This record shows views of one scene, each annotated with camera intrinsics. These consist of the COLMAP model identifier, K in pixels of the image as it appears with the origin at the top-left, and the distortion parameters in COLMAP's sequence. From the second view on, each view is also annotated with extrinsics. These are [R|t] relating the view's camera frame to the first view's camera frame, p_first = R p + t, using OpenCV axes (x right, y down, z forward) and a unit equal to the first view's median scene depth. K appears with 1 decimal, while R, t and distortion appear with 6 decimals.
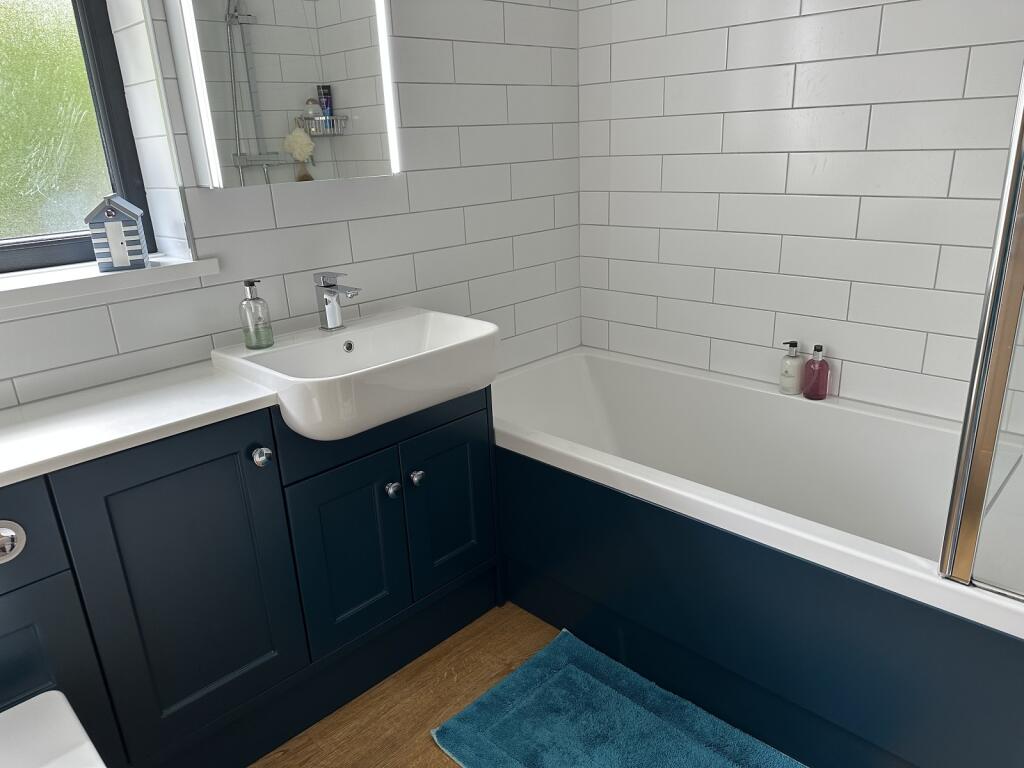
lens RADIAL K [[727.2, 0, 512.6], [0, 727.2, 387.8], [0, 0, 1]] dist [0.052546, -0.058599]
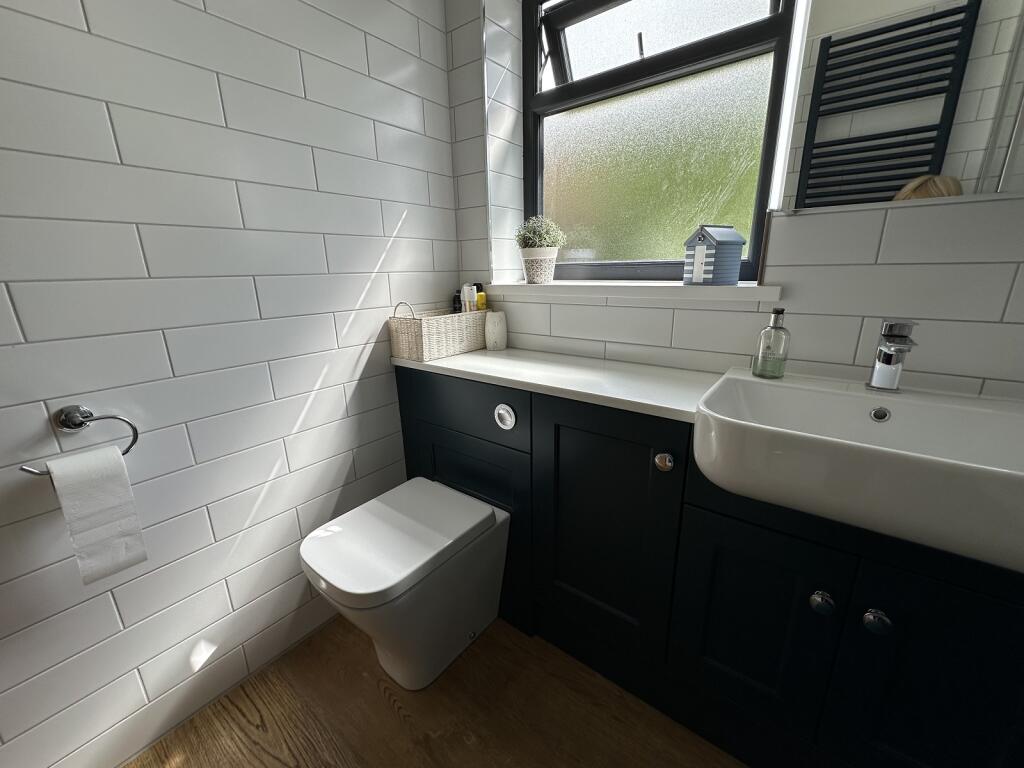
lens RADIAL K [[410.8, 0, 513.9], [0, 410.8, 380.8], [0, 0, 1]] dist [-0.002045, -0.001205]
pose [[0.130062, 0.304208, -0.943685, 0.145259], [-0.307880, 0.917112, 0.253209, -0.091561], [0.942493, 0.257609, 0.212941, 0.597793]]
